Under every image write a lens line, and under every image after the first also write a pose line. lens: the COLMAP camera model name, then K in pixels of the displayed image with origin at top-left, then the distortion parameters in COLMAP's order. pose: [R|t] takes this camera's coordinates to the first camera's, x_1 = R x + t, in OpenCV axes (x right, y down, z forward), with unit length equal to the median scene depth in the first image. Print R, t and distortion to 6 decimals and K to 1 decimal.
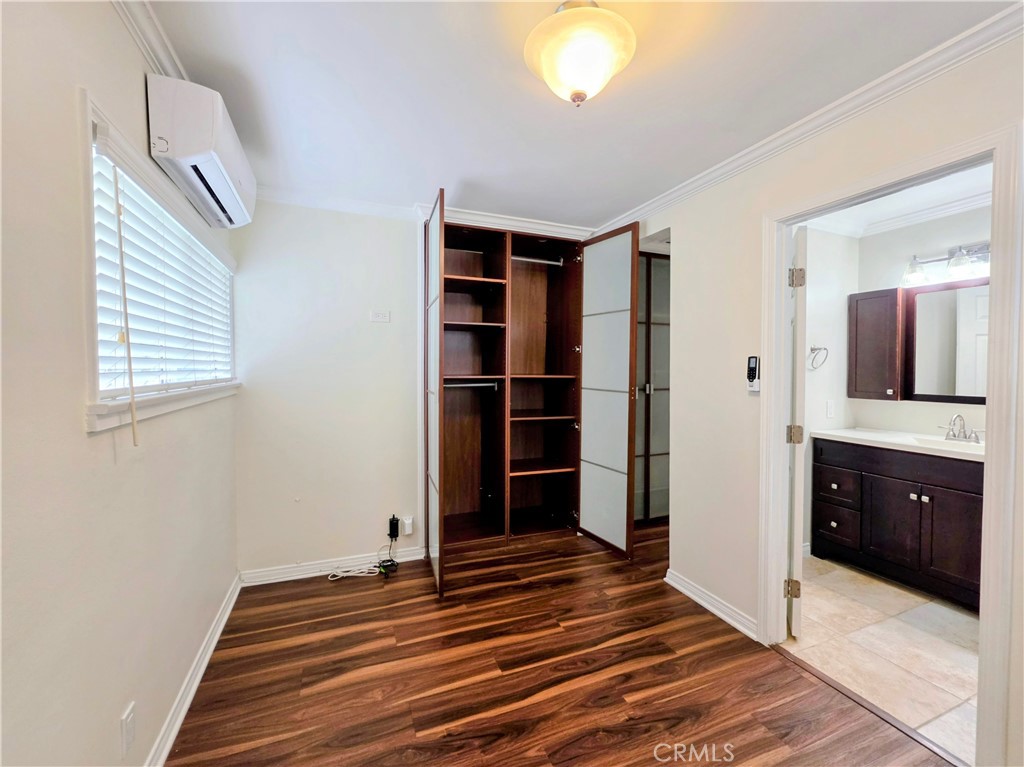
lens RADIAL K [[413.0, 0, 509.9], [0, 413.0, 377.3], [0, 0, 1]] dist [-0.004142, 0.000304]
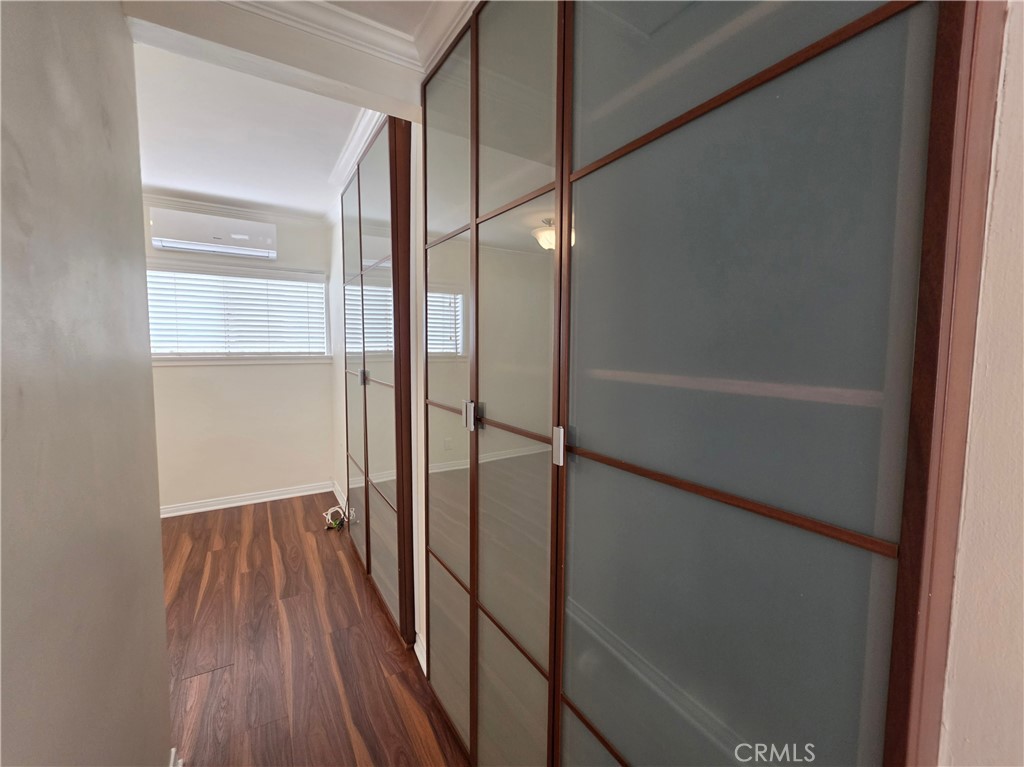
lens RADIAL K [[435.5, 0, 513.5], [0, 435.5, 376.4], [0, 0, 1]] dist [-0.001805, -0.000271]
pose [[0.159968, 0.067964, -0.984780, 1.043097], [-0.025951, 0.997572, 0.064631, -0.030035], [0.986781, 0.015217, 0.161343, 1.466147]]
